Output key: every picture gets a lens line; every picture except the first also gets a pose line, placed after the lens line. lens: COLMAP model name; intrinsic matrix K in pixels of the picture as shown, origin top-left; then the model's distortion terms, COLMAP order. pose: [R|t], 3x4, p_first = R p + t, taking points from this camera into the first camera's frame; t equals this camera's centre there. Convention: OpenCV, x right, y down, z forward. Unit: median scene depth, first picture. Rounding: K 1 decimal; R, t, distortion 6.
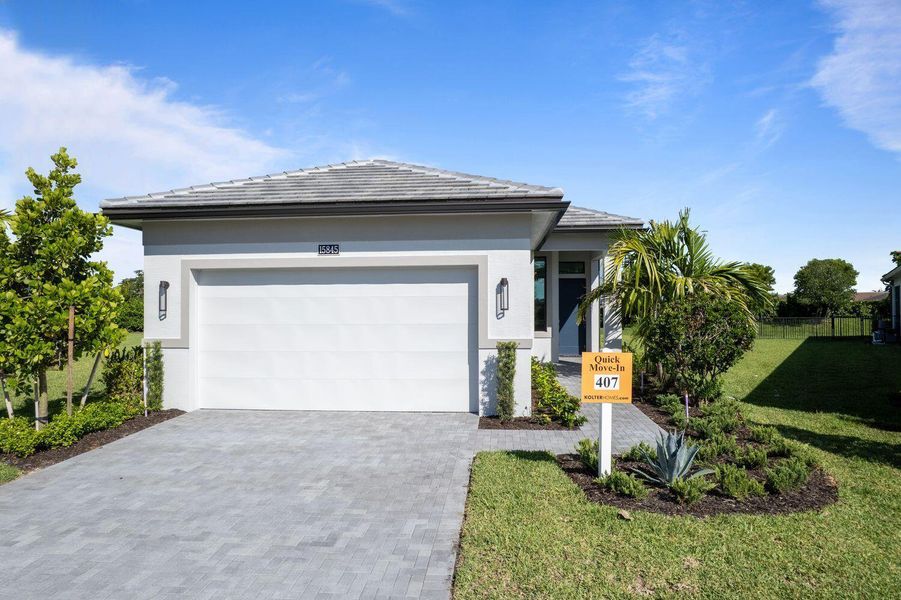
lens RADIAL K [[433.6, 0, 450.5], [0, 433.6, 300.0], [0, 0, 1]] dist [-0.027428, 0.000463]
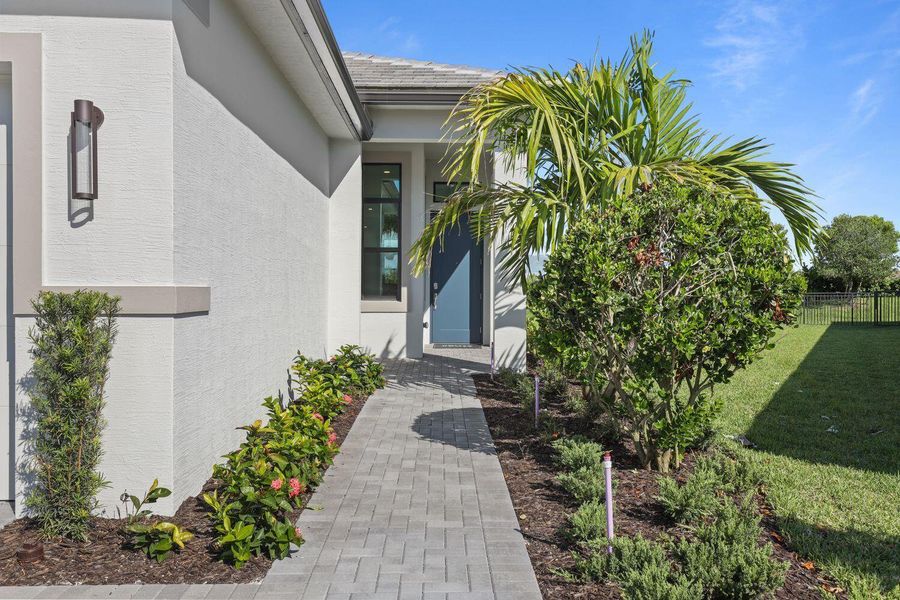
lens RADIAL K [[473.1, 0, 448.9], [0, 473.1, 297.2], [0, 0, 1]] dist [0.000889, -0.000286]
pose [[0.998229, 0.008722, 0.058844, 0.357280], [-0.009623, 0.999841, 0.015042, 0.085222], [-0.058703, -0.015582, 0.998154, 0.574556]]
